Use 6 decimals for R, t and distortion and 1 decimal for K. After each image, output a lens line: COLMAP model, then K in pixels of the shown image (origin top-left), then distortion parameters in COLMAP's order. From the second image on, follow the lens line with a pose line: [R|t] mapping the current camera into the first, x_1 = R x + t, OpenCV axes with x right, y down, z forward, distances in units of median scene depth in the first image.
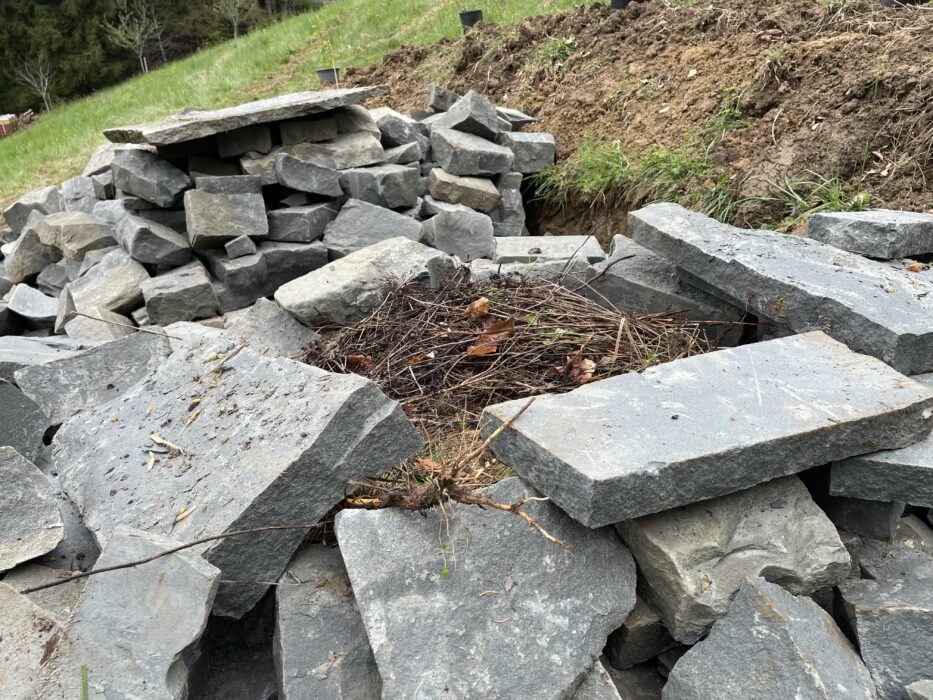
lens RADIAL K [[708.8, 0, 472.4], [0, 708.8, 340.4], [0, 0, 1]] dist [0.079717, -0.111044]
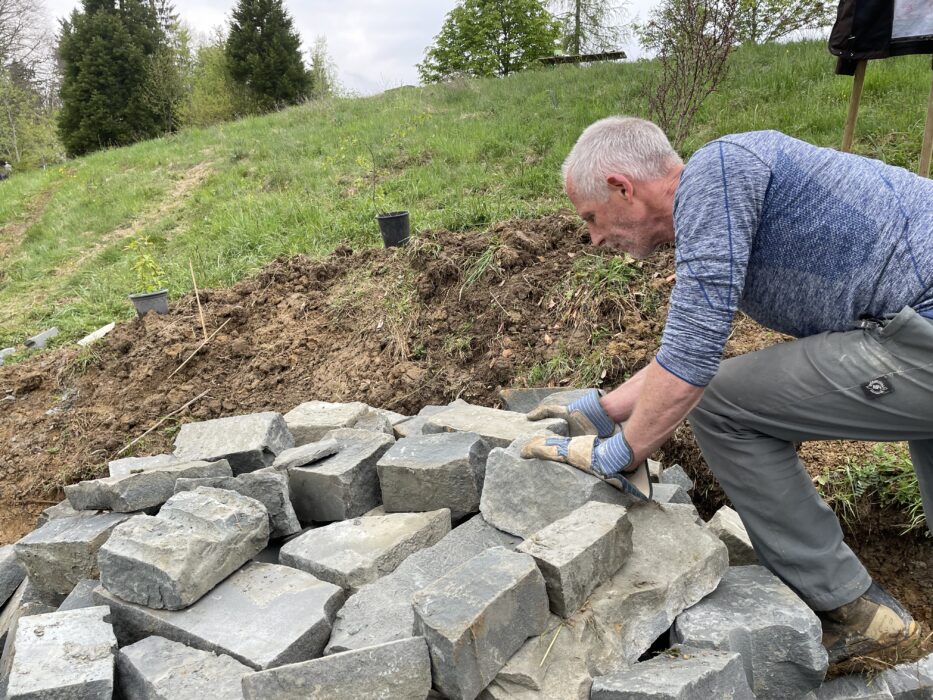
lens RADIAL K [[708.8, 0, 459.1], [0, 708.8, 353.9], [0, 0, 1]] dist [0.079717, -0.111044]
pose [[0.909755, -0.103622, 0.402006, -0.289251], [0.180395, 0.970821, -0.158000, -0.221327], [-0.373904, 0.216261, 0.901902, 0.398356]]
